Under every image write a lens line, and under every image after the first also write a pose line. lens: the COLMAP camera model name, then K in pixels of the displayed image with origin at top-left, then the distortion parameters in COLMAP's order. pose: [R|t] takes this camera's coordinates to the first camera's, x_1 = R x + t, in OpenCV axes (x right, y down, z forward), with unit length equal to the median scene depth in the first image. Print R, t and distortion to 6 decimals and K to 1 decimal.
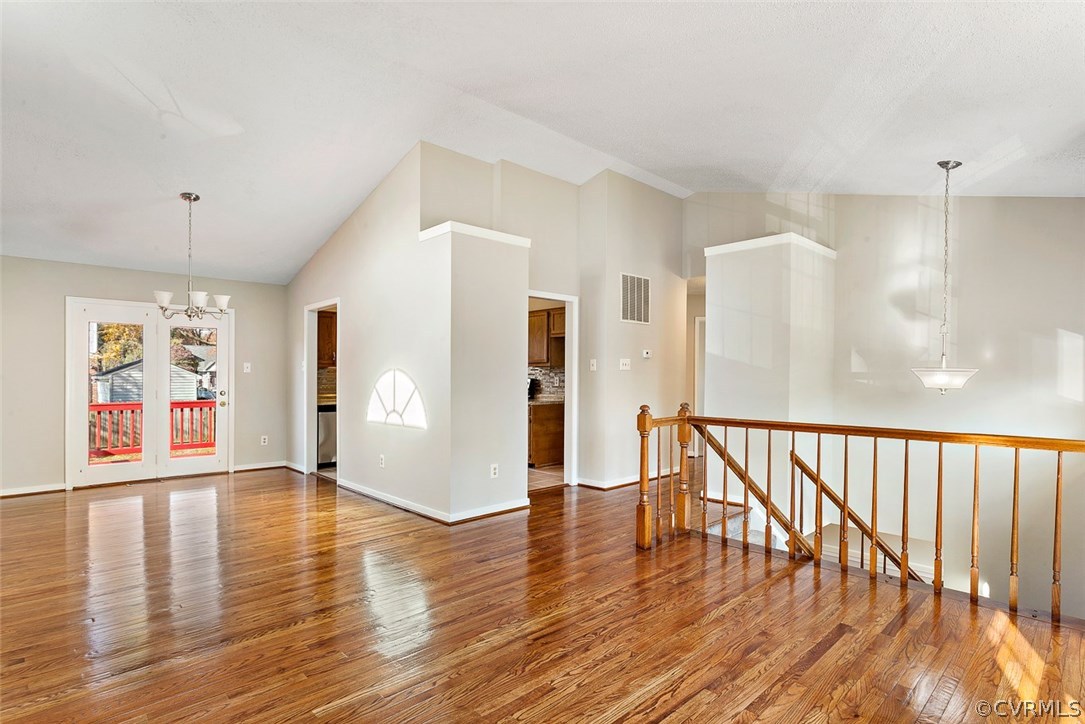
lens RADIAL K [[553.0, 0, 556.7], [0, 553.0, 380.7], [0, 0, 1]] dist [-0.001002, -0.000196]
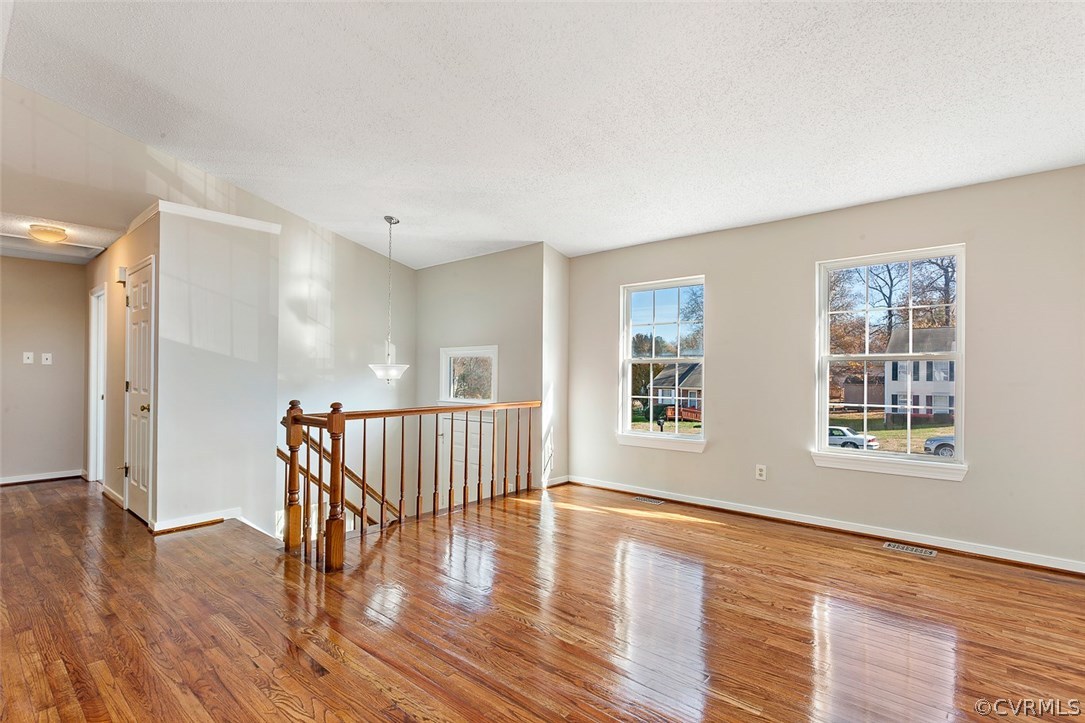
lens RADIAL K [[522.1, 0, 544.1], [0, 522.1, 367.4], [0, 0, 1]] dist [0.001941, -0.000068]
pose [[-0.081935, 0.007001, 0.996613, -0.531999], [0.008308, 0.999945, -0.006341, -0.002251], [-0.996603, 0.007760, -0.081988, 0.581020]]
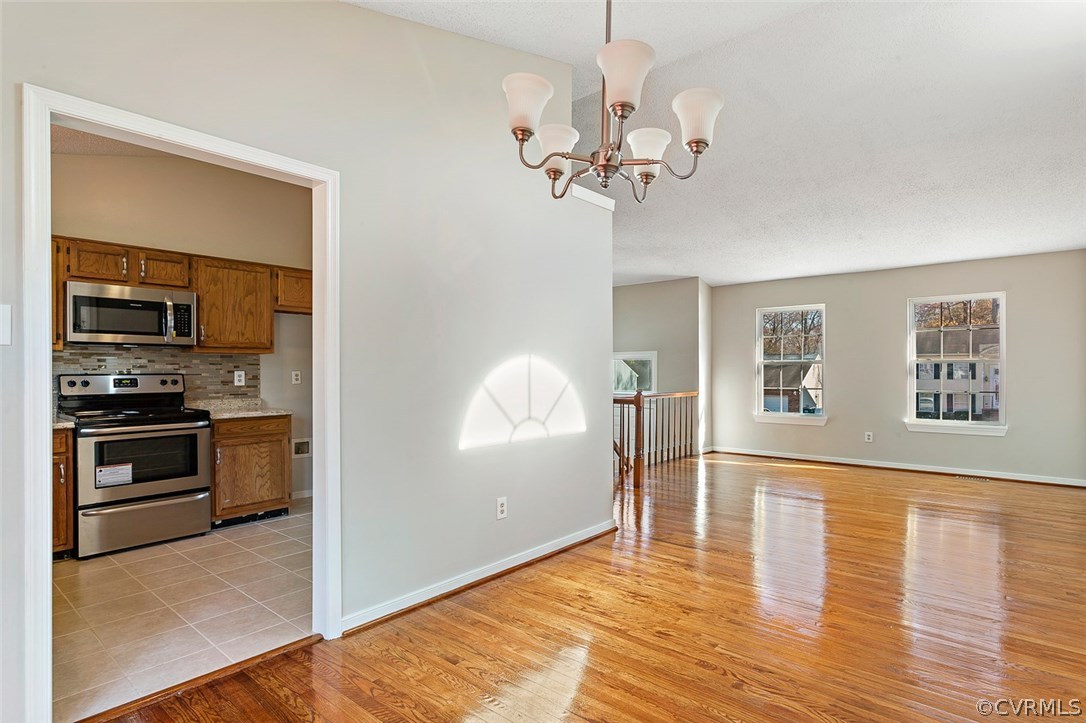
lens RADIAL K [[557.9, 0, 543.0], [0, 557.9, 361.5], [0, 0, 1]] dist [-0.001515, -0.000397]
pose [[-0.093508, 0.016044, 0.995489, -0.967508], [0.010624, 0.999829, -0.015116, -0.005968], [-0.995562, 0.009163, -0.093662, 1.048107]]
